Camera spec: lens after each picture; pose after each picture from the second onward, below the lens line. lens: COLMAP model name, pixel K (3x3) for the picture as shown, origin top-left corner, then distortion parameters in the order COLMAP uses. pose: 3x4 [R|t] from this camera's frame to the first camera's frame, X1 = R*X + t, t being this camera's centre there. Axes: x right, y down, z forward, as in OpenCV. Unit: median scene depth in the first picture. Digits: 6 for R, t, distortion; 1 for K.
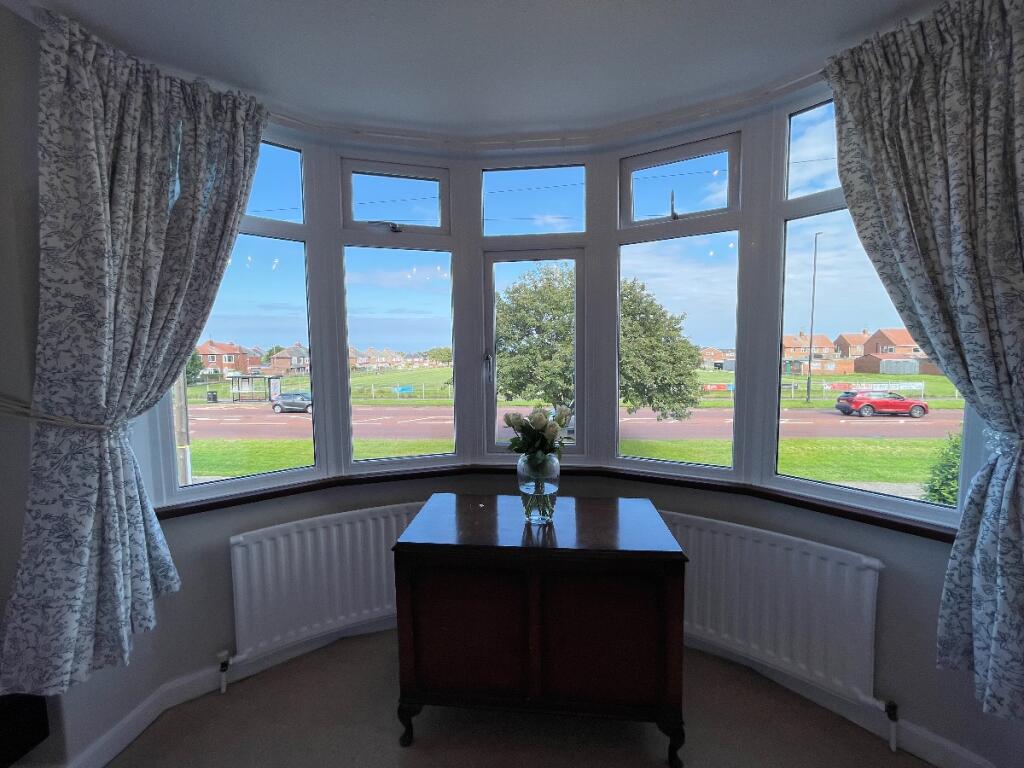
lens RADIAL K [[412.3, 0, 505.9], [0, 412.3, 380.1], [0, 0, 1]] dist [-0.007356, 0.003384]
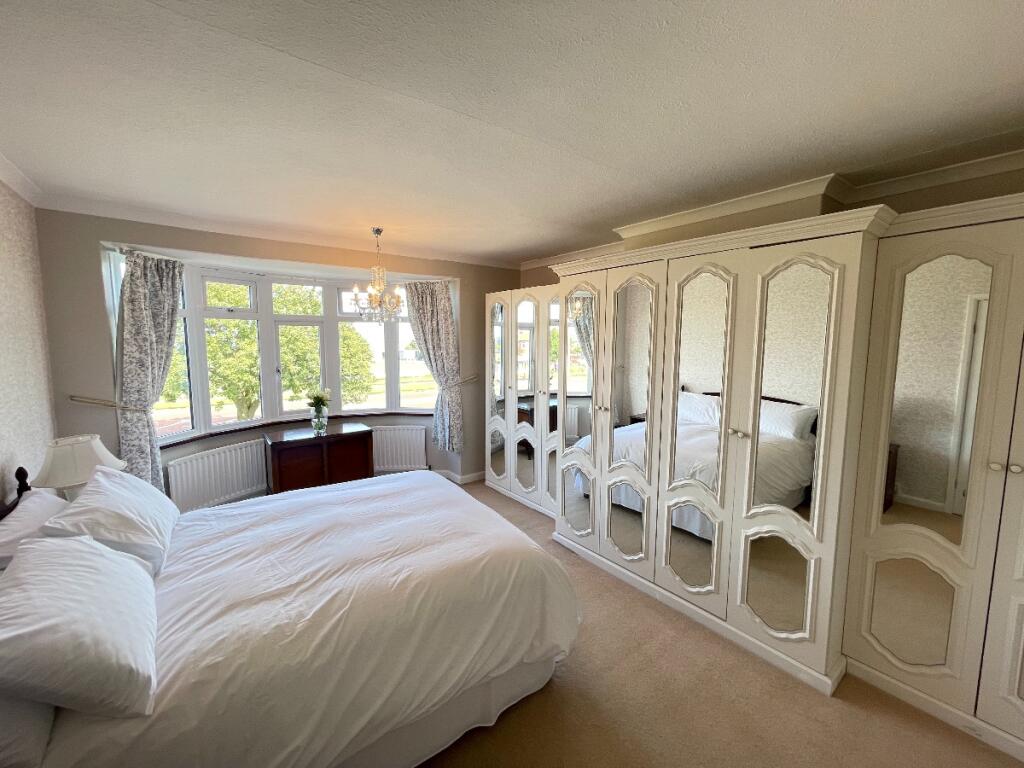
lens RADIAL K [[412.3, 0, 505.9], [0, 412.3, 380.1], [0, 0, 1]] dist [-0.007356, 0.003384]
pose [[0.725473, -0.057174, 0.685872, -1.123145], [0.039005, 0.998357, 0.041965, -0.083480], [-0.687145, -0.003693, 0.726511, -2.327801]]
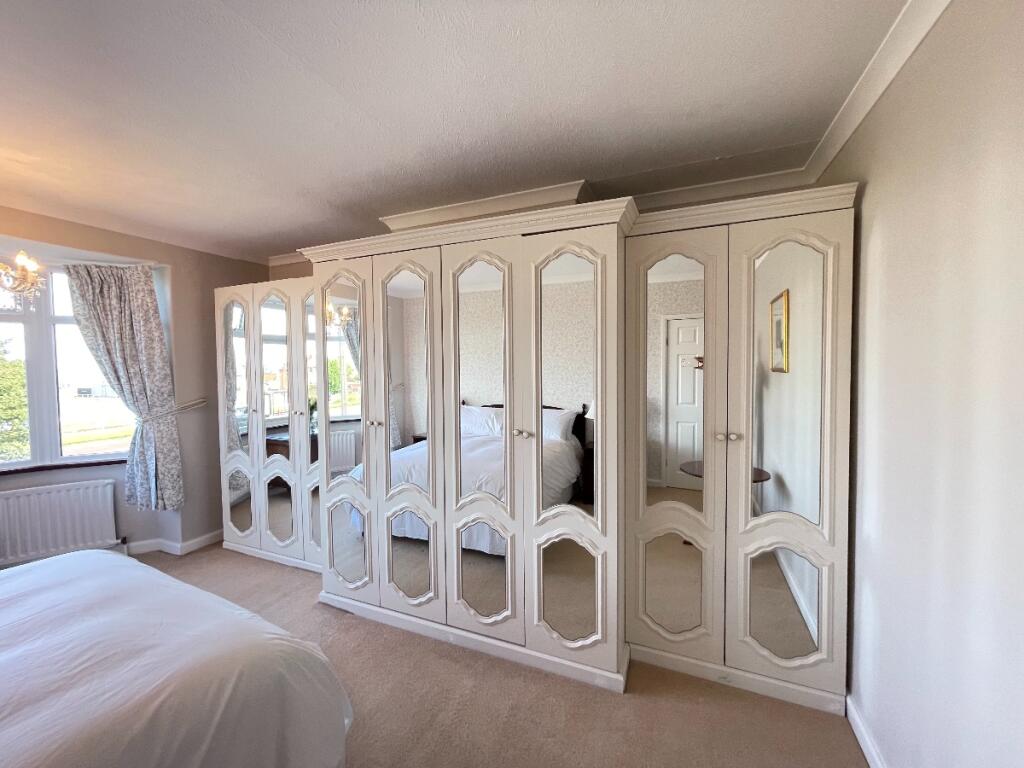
lens RADIAL K [[412.3, 0, 505.9], [0, 412.3, 380.1], [0, 0, 1]] dist [-0.007356, 0.003384]
pose [[0.292650, -0.028713, 0.955788, -0.758911], [0.076185, 0.997072, 0.006627, 0.034887], [-0.953180, 0.070877, 0.293981, -2.153418]]
